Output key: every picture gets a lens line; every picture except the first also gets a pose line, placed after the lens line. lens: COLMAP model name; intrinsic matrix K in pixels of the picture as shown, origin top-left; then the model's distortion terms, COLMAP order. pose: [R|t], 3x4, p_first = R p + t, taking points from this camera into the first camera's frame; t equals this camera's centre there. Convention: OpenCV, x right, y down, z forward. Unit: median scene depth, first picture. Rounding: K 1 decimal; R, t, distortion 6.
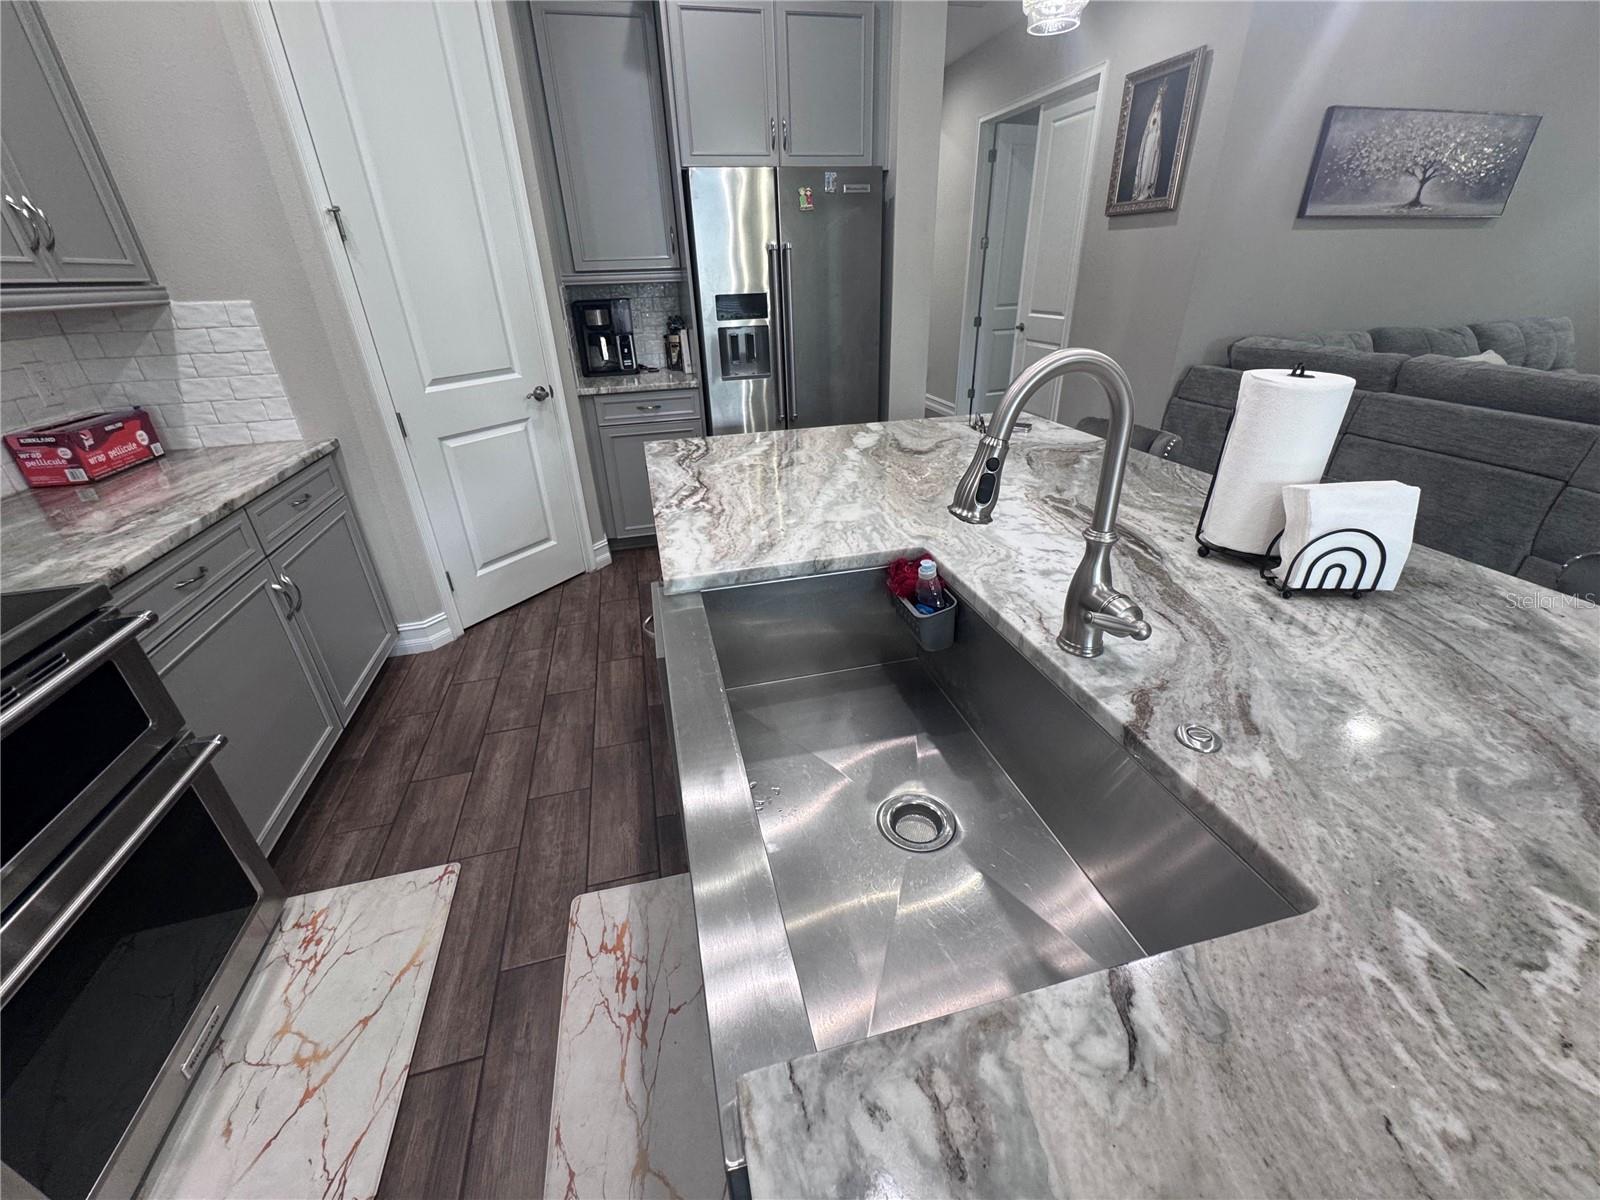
lens RADIAL K [[642.2, 0, 801.8], [0, 642.2, 601.3], [0, 0, 1]] dist [-0.004685, 0.000655]
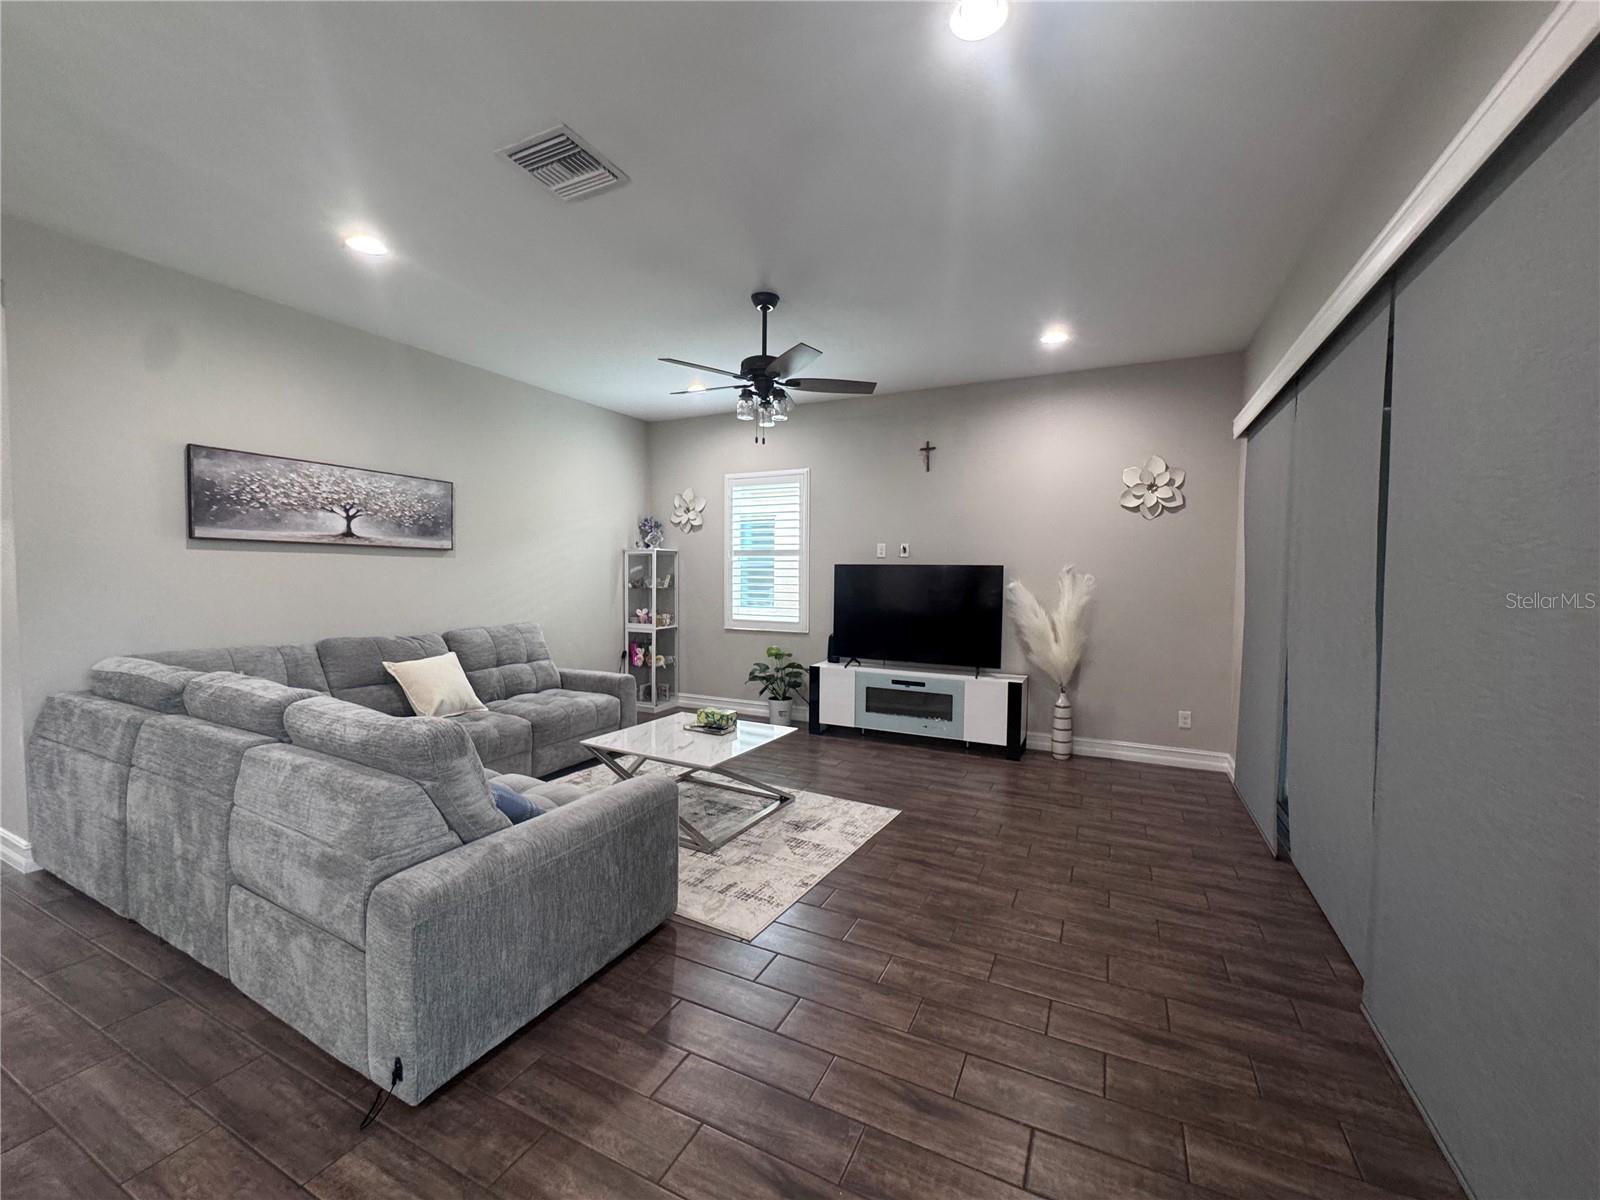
lens RADIAL K [[642.2, 0, 799.9], [0, 642.2, 599.9], [0, 0, 1]] dist [-0.004685, 0.000655]
pose [[0.648888, 0.002256, 0.760881, 1.155093], [0.324503, 0.903672, -0.279419, 0.091176], [-0.688217, 0.428220, 0.585650, -0.278542]]
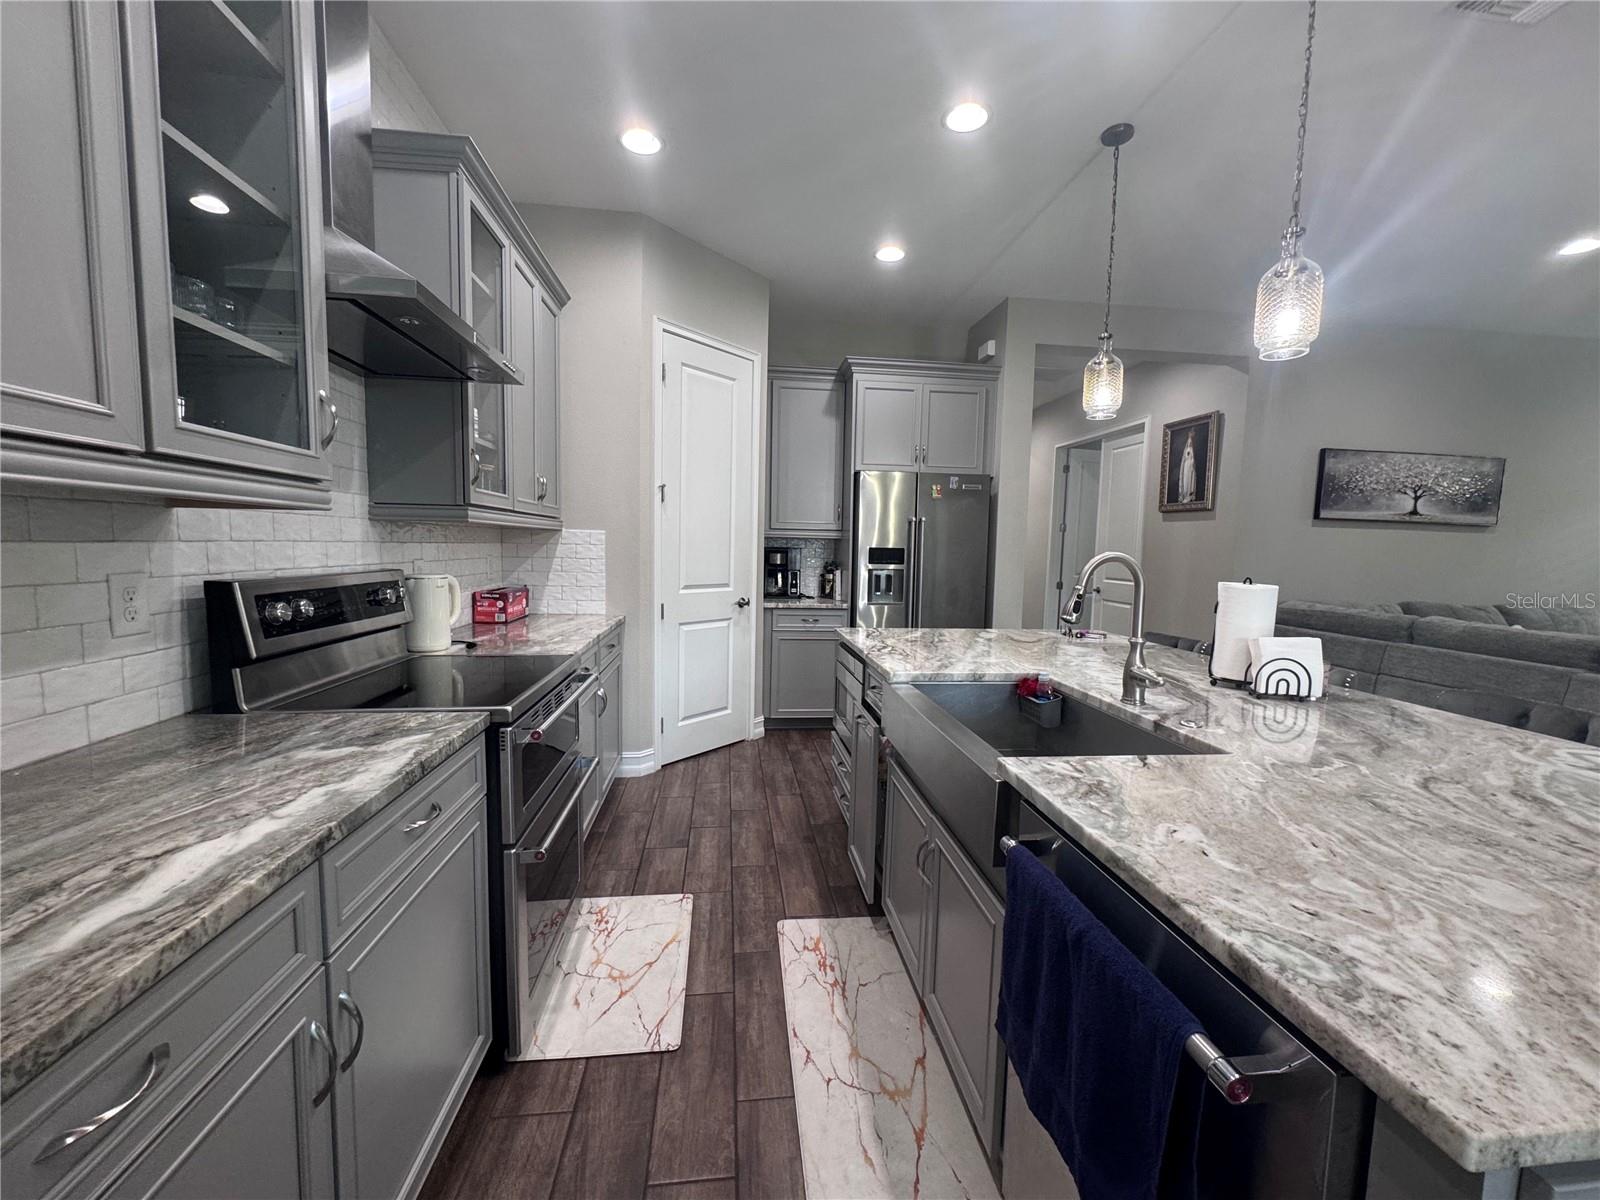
lens RADIAL K [[642.2, 0, 801.1], [0, 642.2, 602.1], [0, 0, 1]] dist [-0.004685, 0.000655]
pose [[0.989414, 0.062281, -0.131074, -0.136750], [-0.107090, 0.922899, -0.369851, 0.270616], [0.097933, 0.379972, 0.919799, -0.424957]]
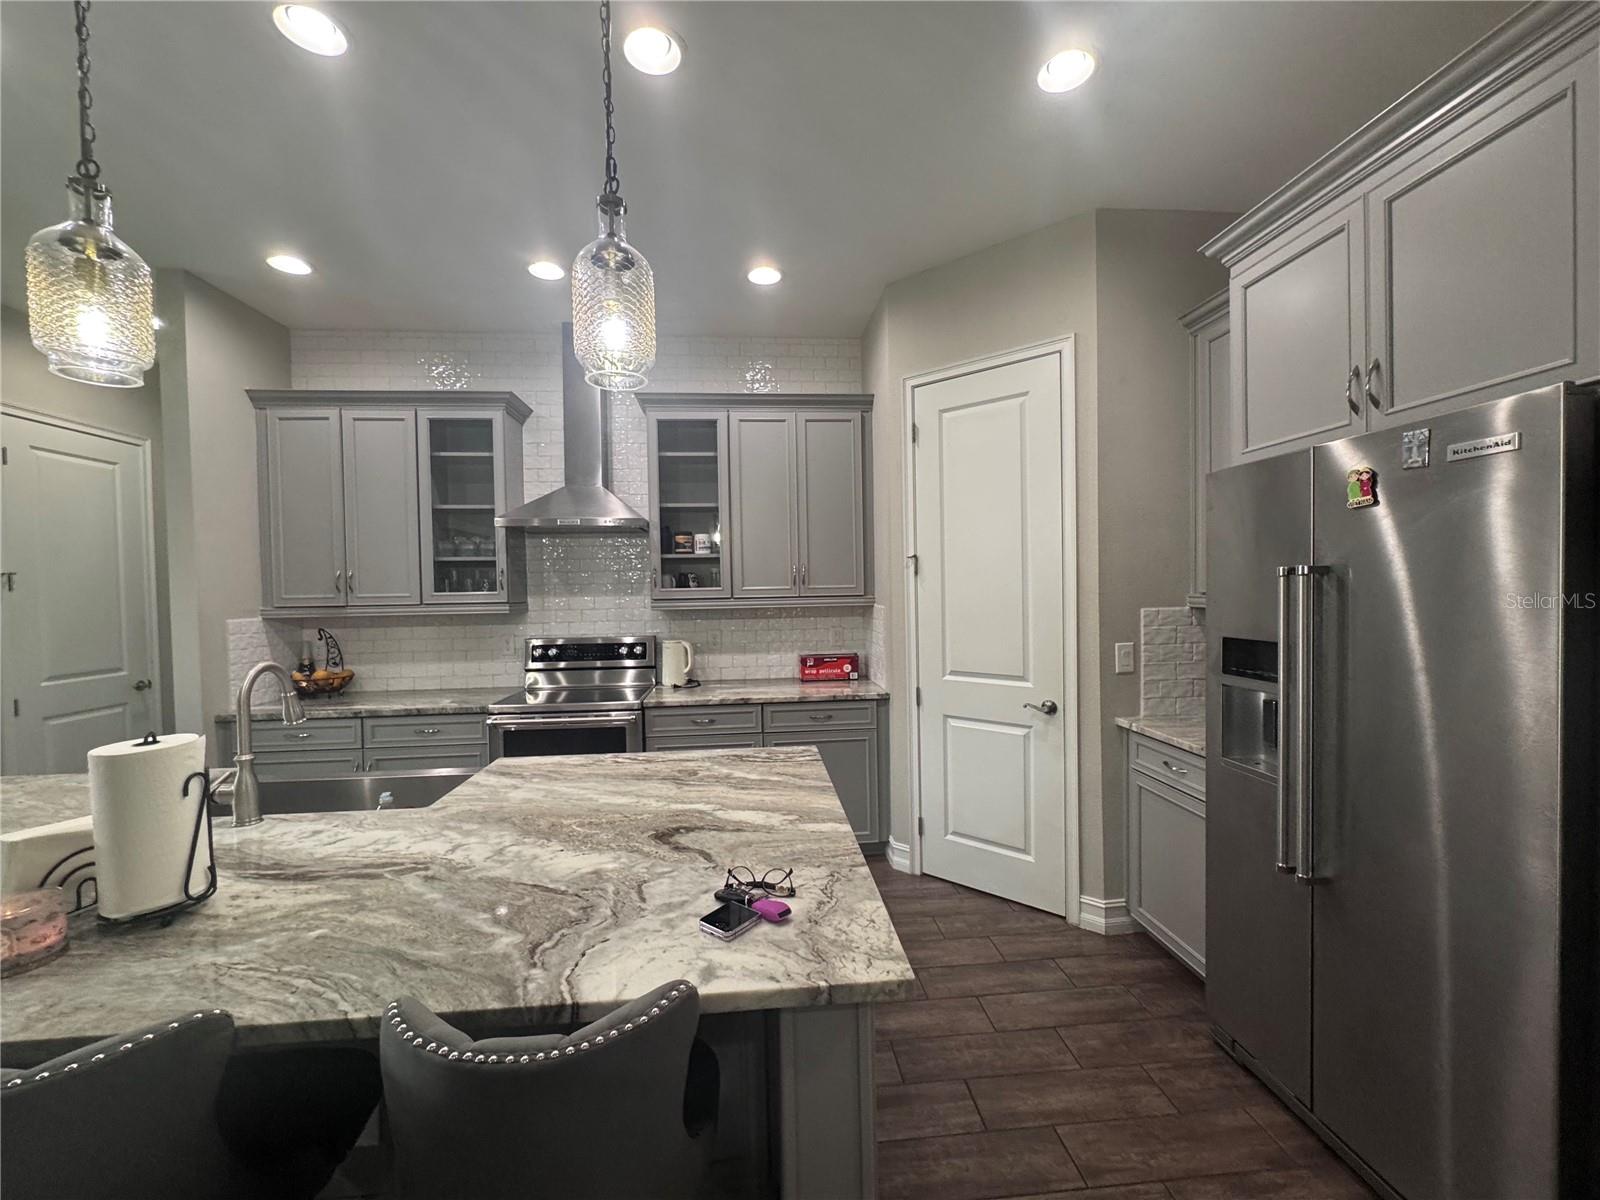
lens RADIAL K [[642.2, 0, 802.2], [0, 642.2, 603.3], [0, 0, 1]] dist [-0.004685, 0.000655]
pose [[-0.162207, 0.057925, -0.985055, 0.864545], [-0.430668, 0.894022, 0.123489, -0.619586], [0.887814, 0.444262, -0.120070, 1.051691]]
